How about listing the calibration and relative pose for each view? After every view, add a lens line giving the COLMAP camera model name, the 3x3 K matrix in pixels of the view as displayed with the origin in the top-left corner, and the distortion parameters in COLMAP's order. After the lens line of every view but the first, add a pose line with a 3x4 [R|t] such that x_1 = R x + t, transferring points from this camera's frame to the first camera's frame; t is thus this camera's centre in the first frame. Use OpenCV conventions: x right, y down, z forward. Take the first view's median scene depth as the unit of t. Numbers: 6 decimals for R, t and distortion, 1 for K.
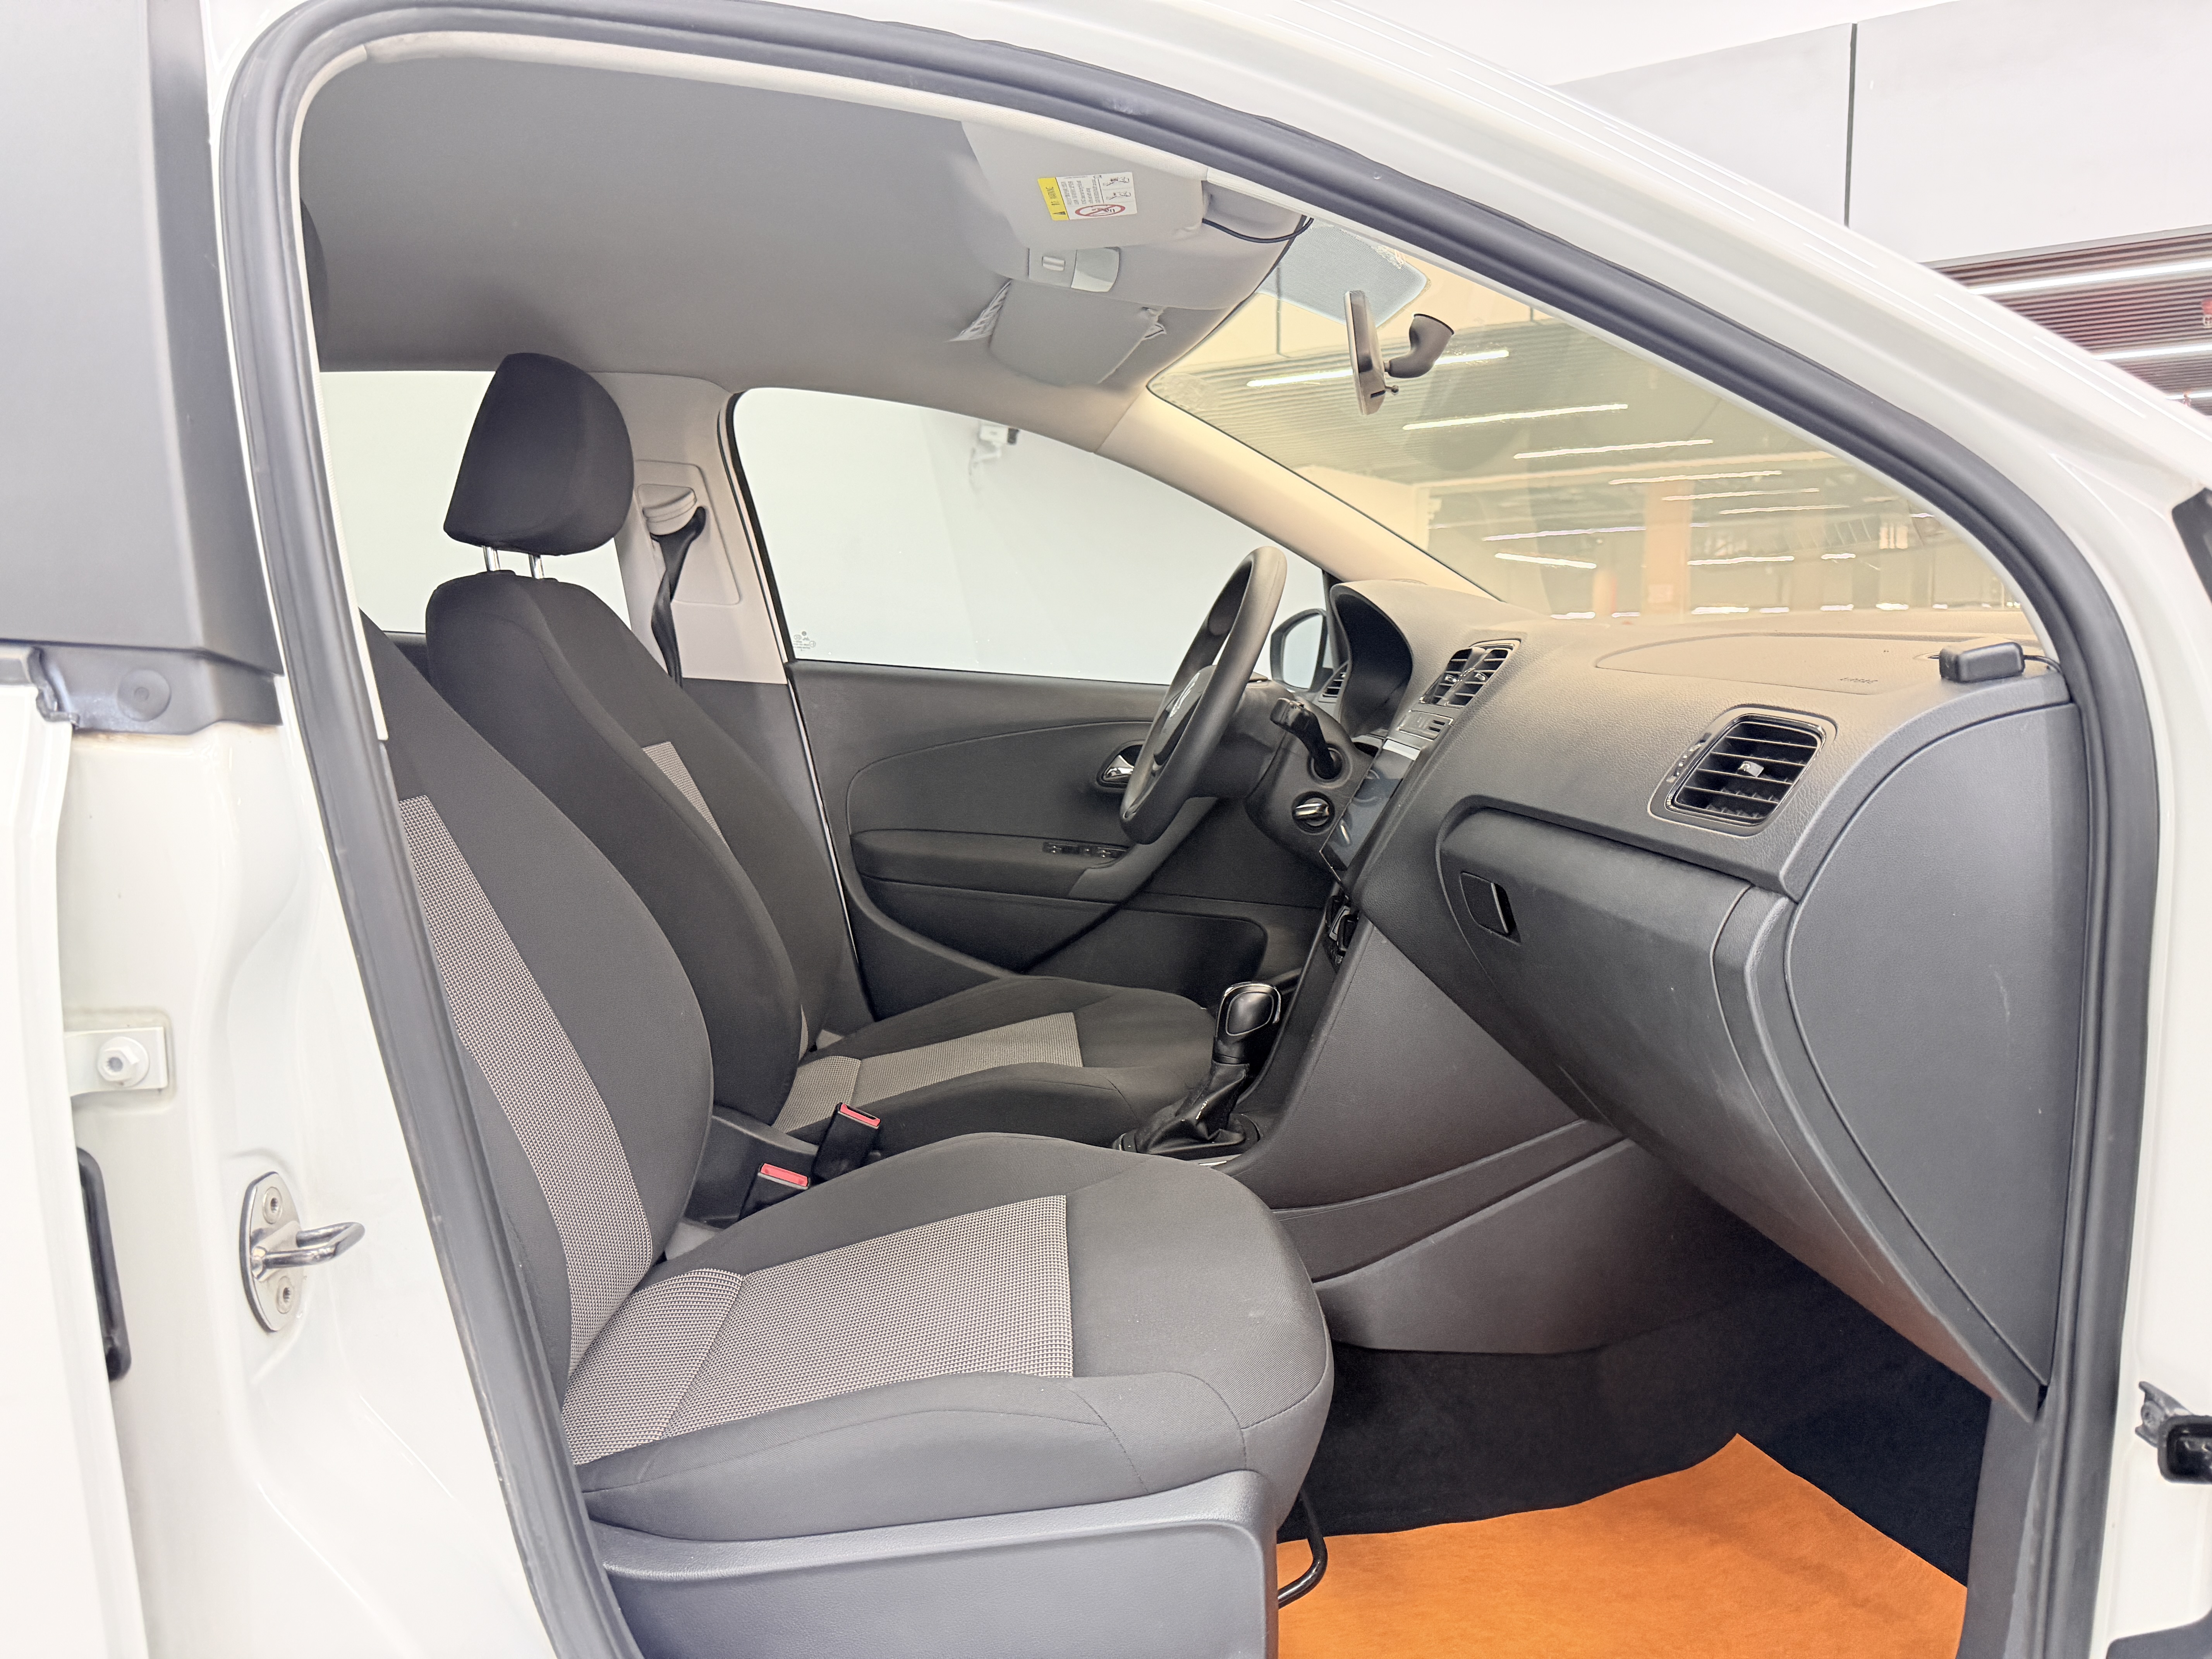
lens RADIAL K [[1495.9, 0, 1116.5], [0, 1495.9, 855.7], [0, 0, 1]] dist [0.064324, -0.114979]
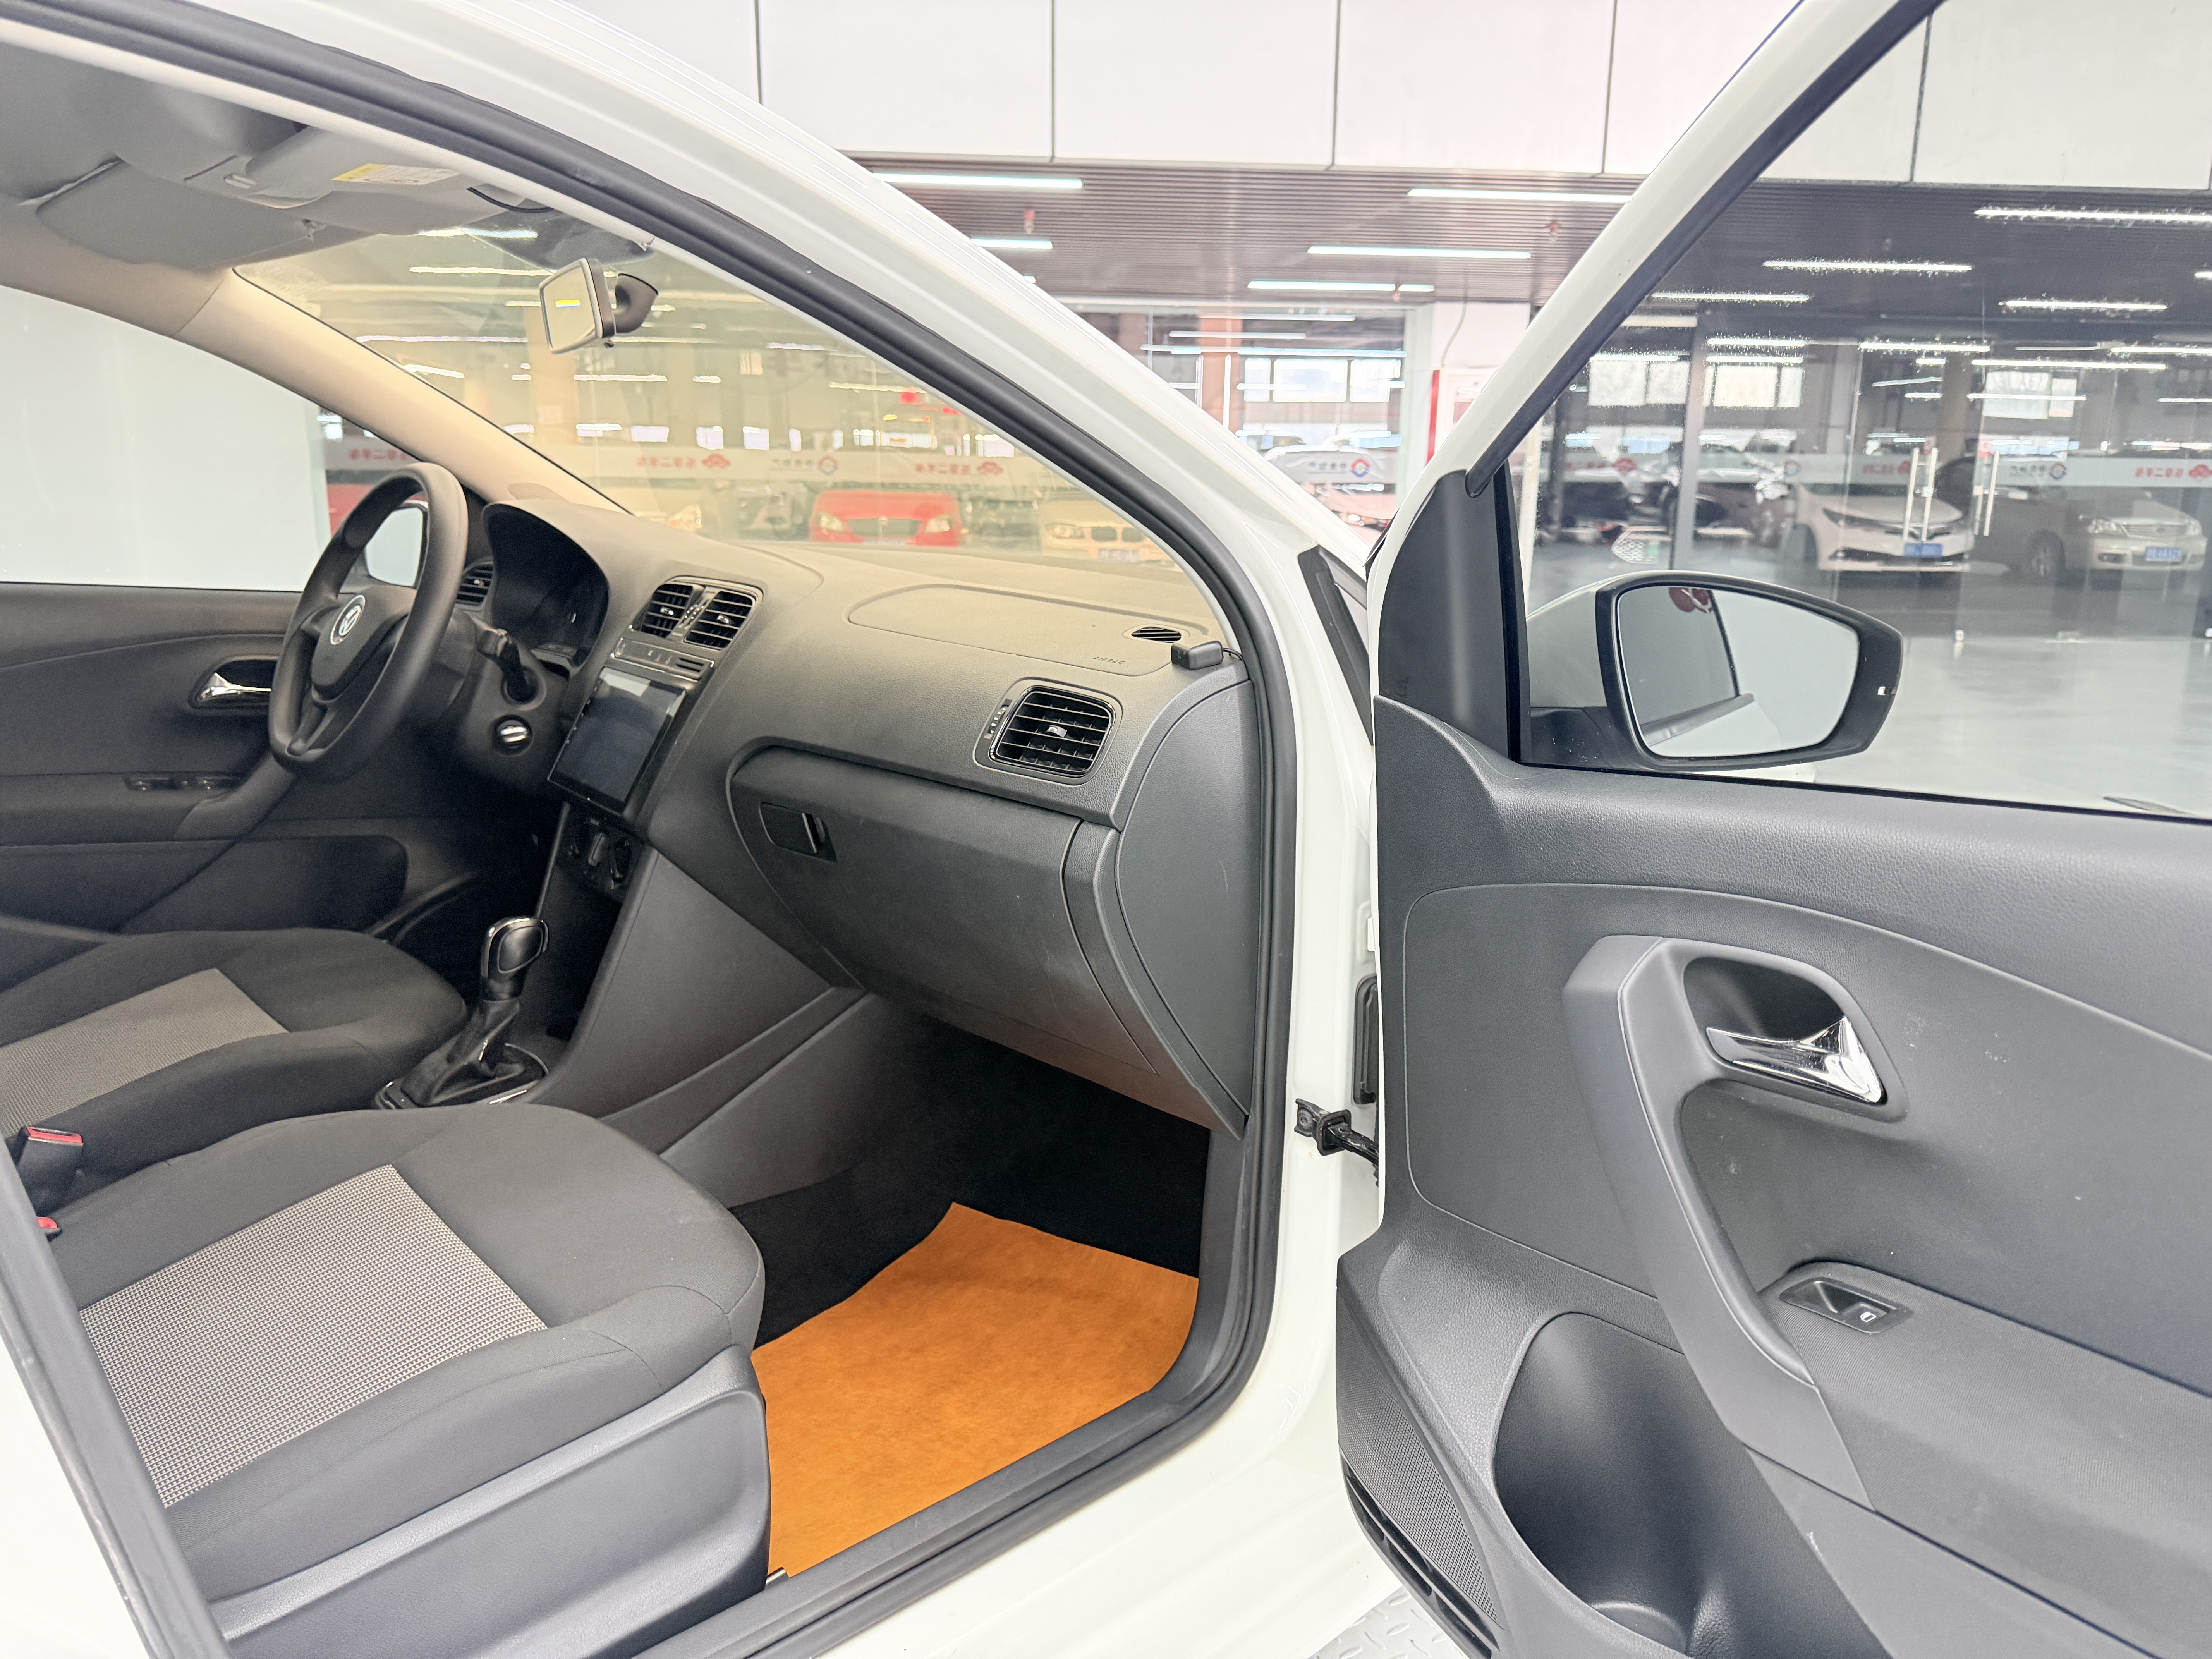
lens RADIAL K [[1495.9, 0, 1116.5], [0, 1495.9, 855.7], [0, 0, 1]] dist [0.064324, -0.114979]
pose [[0.772119, -0.135009, 0.620971, -0.258802], [0.061944, 0.988508, 0.137896, -0.084470], [-0.632452, -0.068006, 0.771609, -0.059629]]
